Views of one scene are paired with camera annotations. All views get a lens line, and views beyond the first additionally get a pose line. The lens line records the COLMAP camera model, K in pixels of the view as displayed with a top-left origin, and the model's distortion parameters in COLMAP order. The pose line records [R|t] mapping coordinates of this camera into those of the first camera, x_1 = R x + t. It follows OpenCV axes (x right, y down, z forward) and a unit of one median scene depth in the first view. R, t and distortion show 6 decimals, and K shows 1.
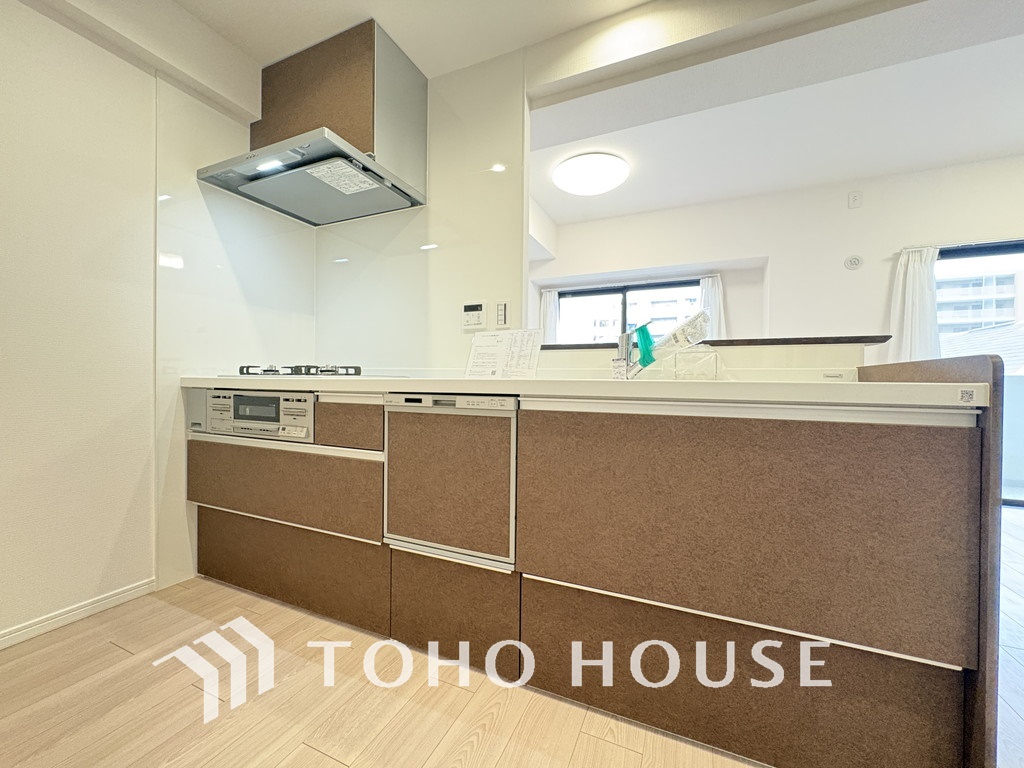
lens RADIAL K [[411.3, 0, 510.3], [0, 411.3, 380.1], [0, 0, 1]] dist [-0.000714, 0.000144]
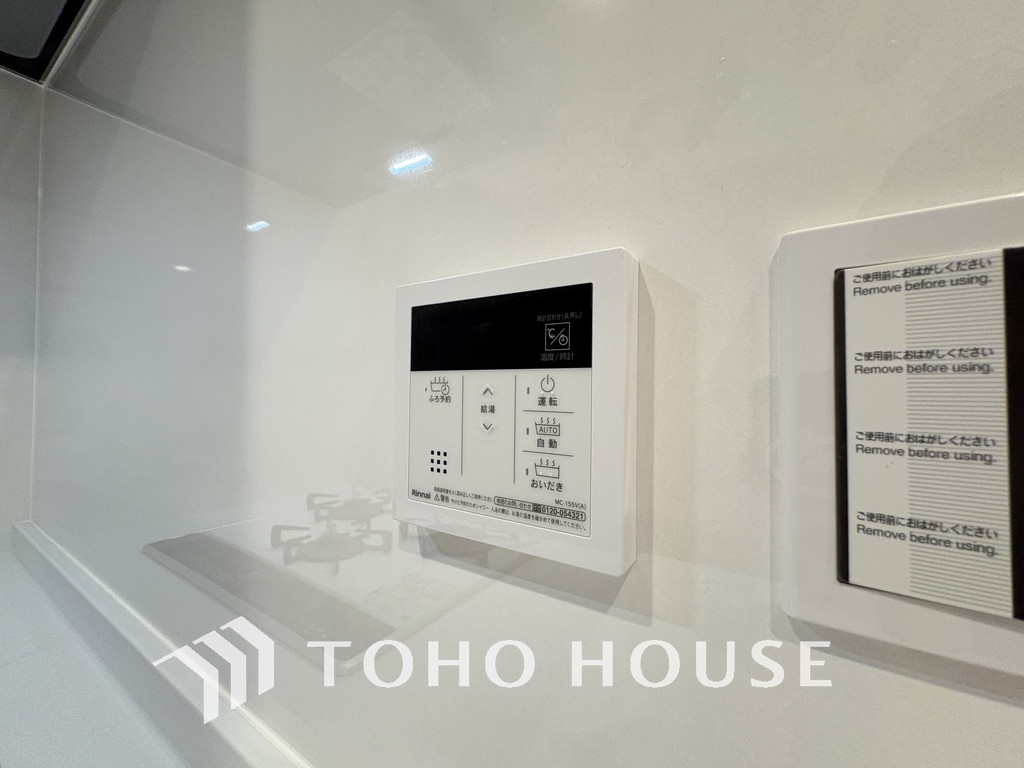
lens RADIAL K [[411.3, 0, 511.9], [0, 411.3, 383.0], [0, 0, 1]] dist [-0.000714, 0.000144]
pose [[0.988276, -0.002755, -0.152650, -0.083706], [0.000671, 0.999906, -0.013698, -0.190435], [0.152674, 0.013435, 0.988185, 1.064988]]
